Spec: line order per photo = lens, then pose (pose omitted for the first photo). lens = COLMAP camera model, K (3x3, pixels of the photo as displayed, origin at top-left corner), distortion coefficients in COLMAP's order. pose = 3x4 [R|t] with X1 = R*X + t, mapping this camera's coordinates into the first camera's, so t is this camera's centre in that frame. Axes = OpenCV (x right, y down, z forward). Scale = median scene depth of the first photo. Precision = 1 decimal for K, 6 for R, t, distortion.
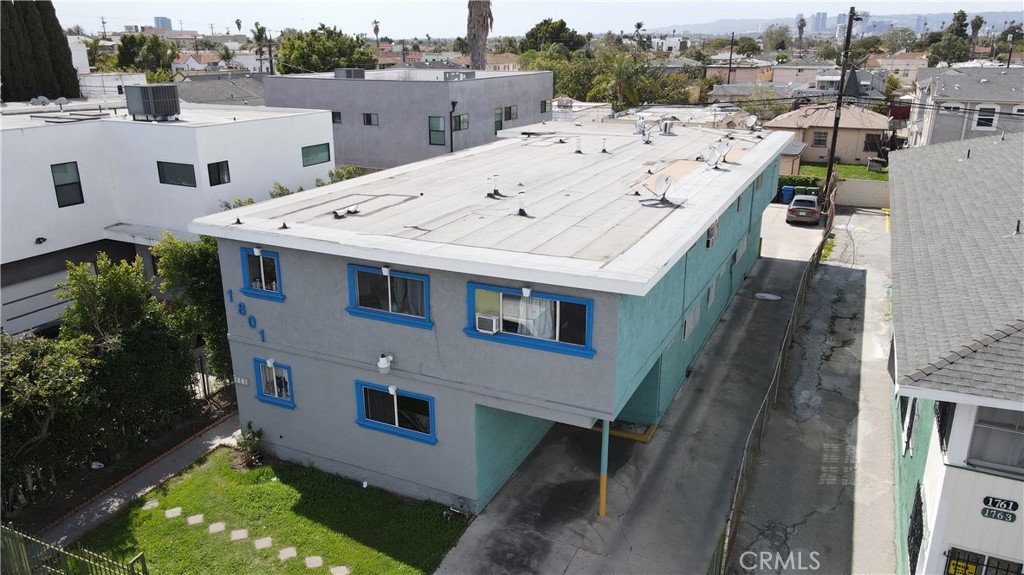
lens RADIAL K [[751.5, 0, 506.6], [0, 751.5, 284.9], [0, 0, 1]] dist [0.021244, 0.003901]
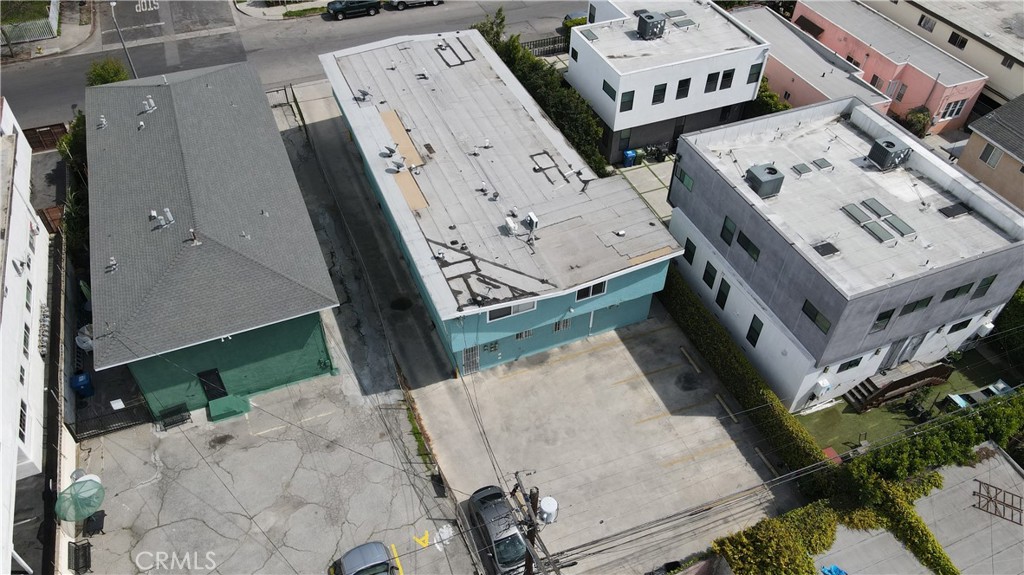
lens RADIAL K [[751.5, 0, 506.6], [0, 751.5, 284.9], [0, 0, 1]] dist [0.021244, 0.003901]
pose [[-0.673743, 0.512028, -0.532820, 1.304215], [-0.238802, 0.531487, 0.812708, -1.628730], [0.699317, 0.674795, -0.235813, 2.021221]]
